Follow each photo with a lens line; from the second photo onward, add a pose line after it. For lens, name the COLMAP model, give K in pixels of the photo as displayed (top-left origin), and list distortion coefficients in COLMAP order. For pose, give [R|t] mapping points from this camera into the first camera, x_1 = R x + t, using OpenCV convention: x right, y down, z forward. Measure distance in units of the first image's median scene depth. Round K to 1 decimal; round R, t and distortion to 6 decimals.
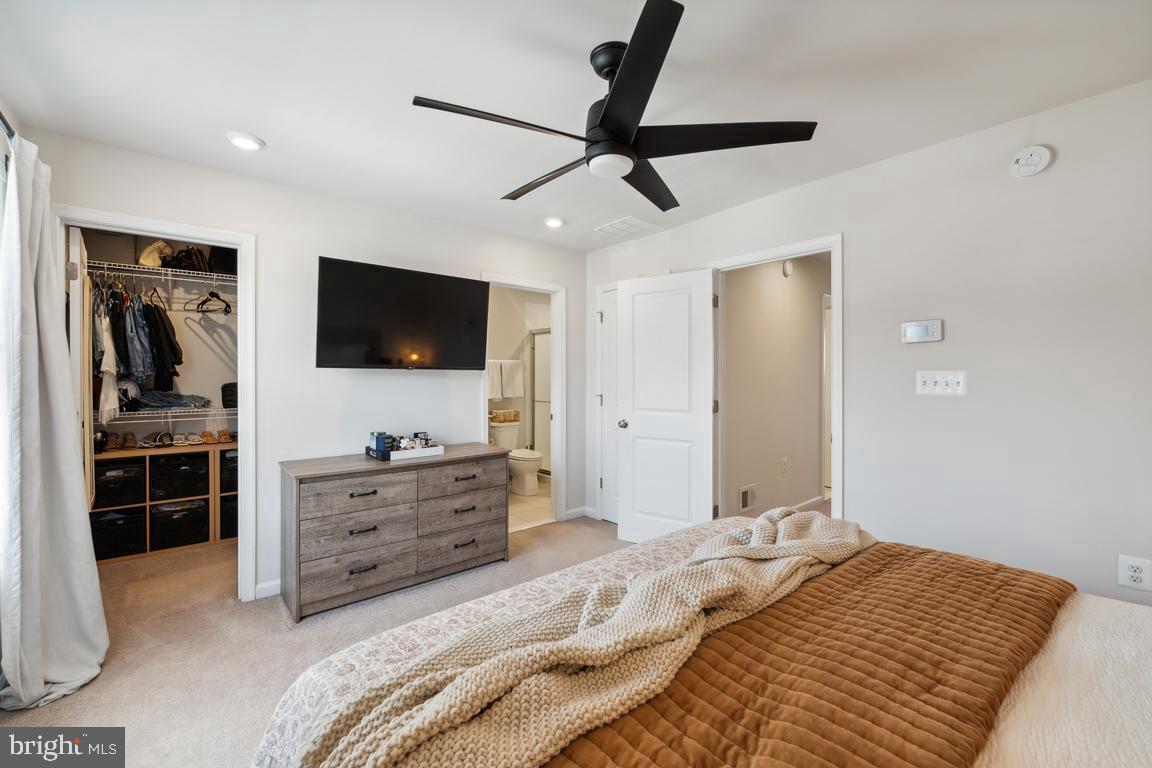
lens RADIAL K [[473.8, 0, 576.9], [0, 473.8, 379.4], [0, 0, 1]] dist [0.003004, 0.000016]
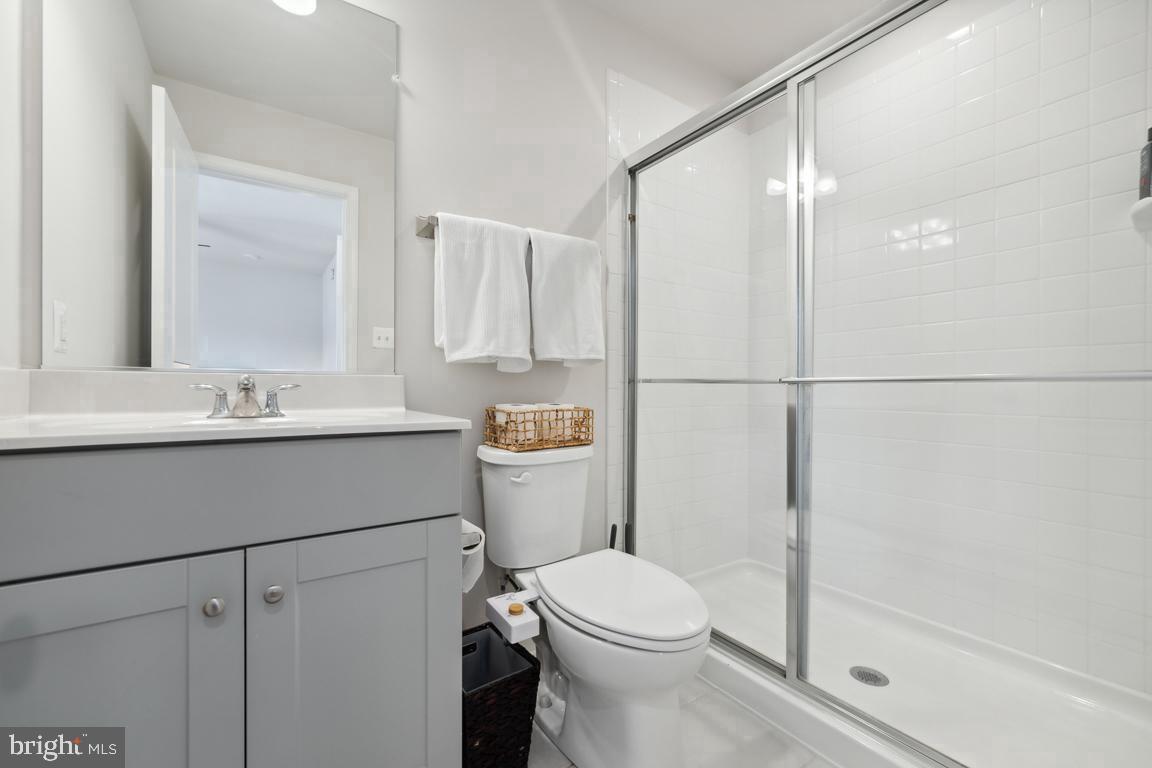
lens RADIAL K [[473.8, 0, 575.2], [0, 473.8, 387.7], [0, 0, 1]] dist [0.003004, 0.000016]
pose [[0.993465, 0.004359, -0.114055, -0.099777], [-0.005539, 0.999934, -0.010030, 0.057503], [0.114004, 0.010596, 0.993424, 0.721568]]
